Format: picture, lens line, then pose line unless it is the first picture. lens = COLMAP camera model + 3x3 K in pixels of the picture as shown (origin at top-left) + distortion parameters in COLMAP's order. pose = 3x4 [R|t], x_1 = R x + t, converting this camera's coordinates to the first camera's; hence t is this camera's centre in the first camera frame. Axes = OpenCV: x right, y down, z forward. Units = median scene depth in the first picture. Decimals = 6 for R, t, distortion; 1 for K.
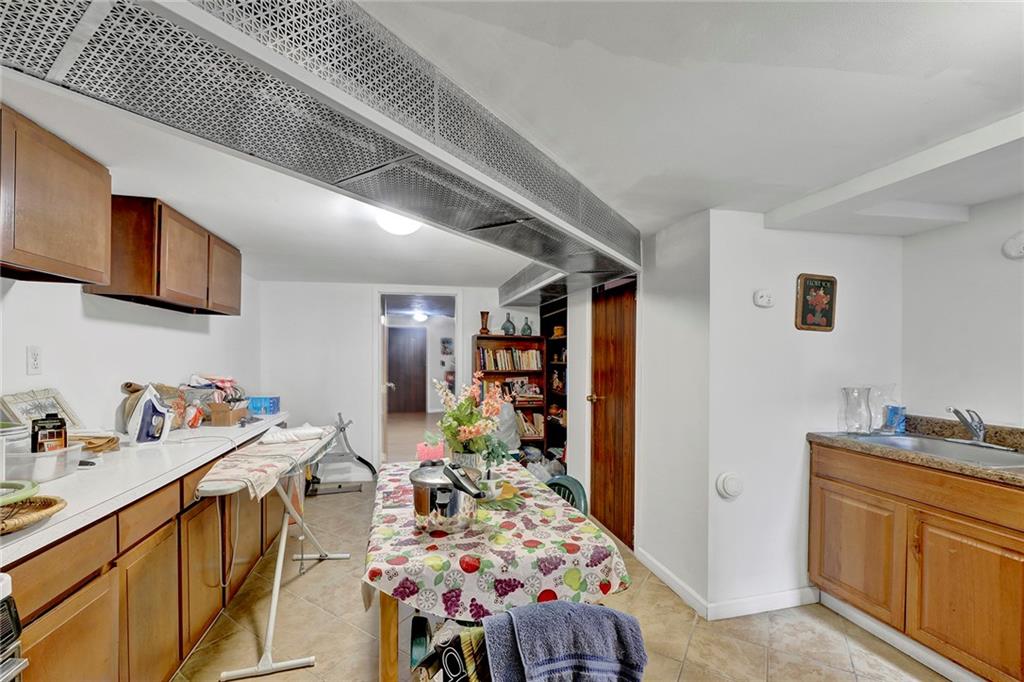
lens RADIAL K [[428.6, 0, 511.7], [0, 428.6, 345.4], [0, 0, 1]] dist [-0.000574, -0.000259]
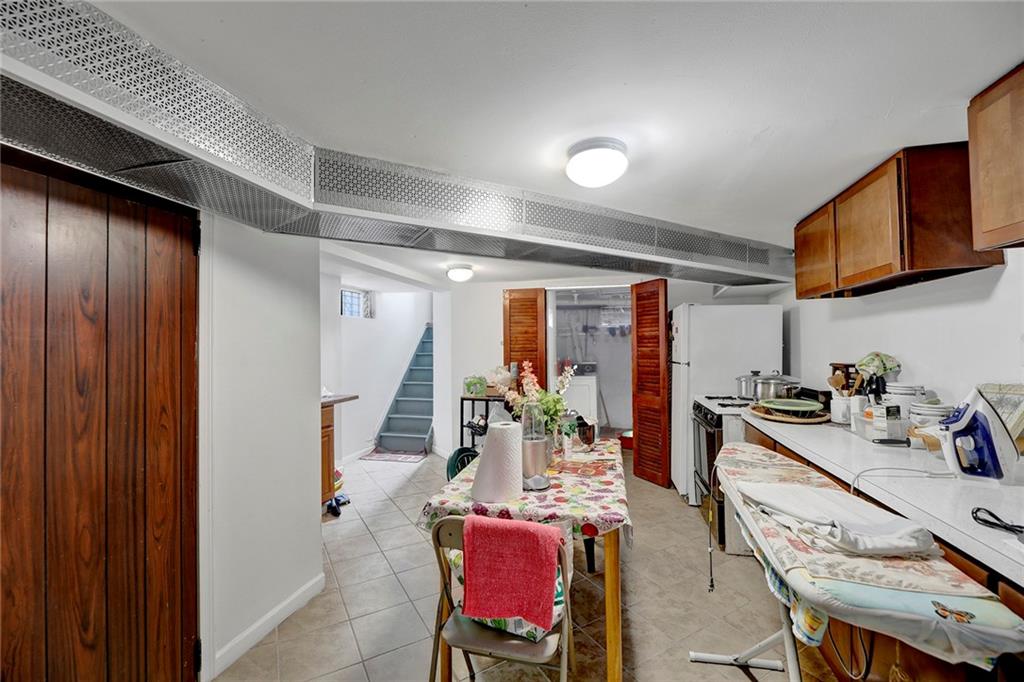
lens RADIAL K [[428.6, 0, 511.7], [0, 428.6, 345.4], [0, 0, 1]] dist [-0.000574, -0.000259]
pose [[-0.884931, 0.008932, 0.465636, -0.525624], [-0.005431, 0.999550, -0.029496, 0.052512], [-0.465690, -0.028631, -0.884485, 1.921561]]
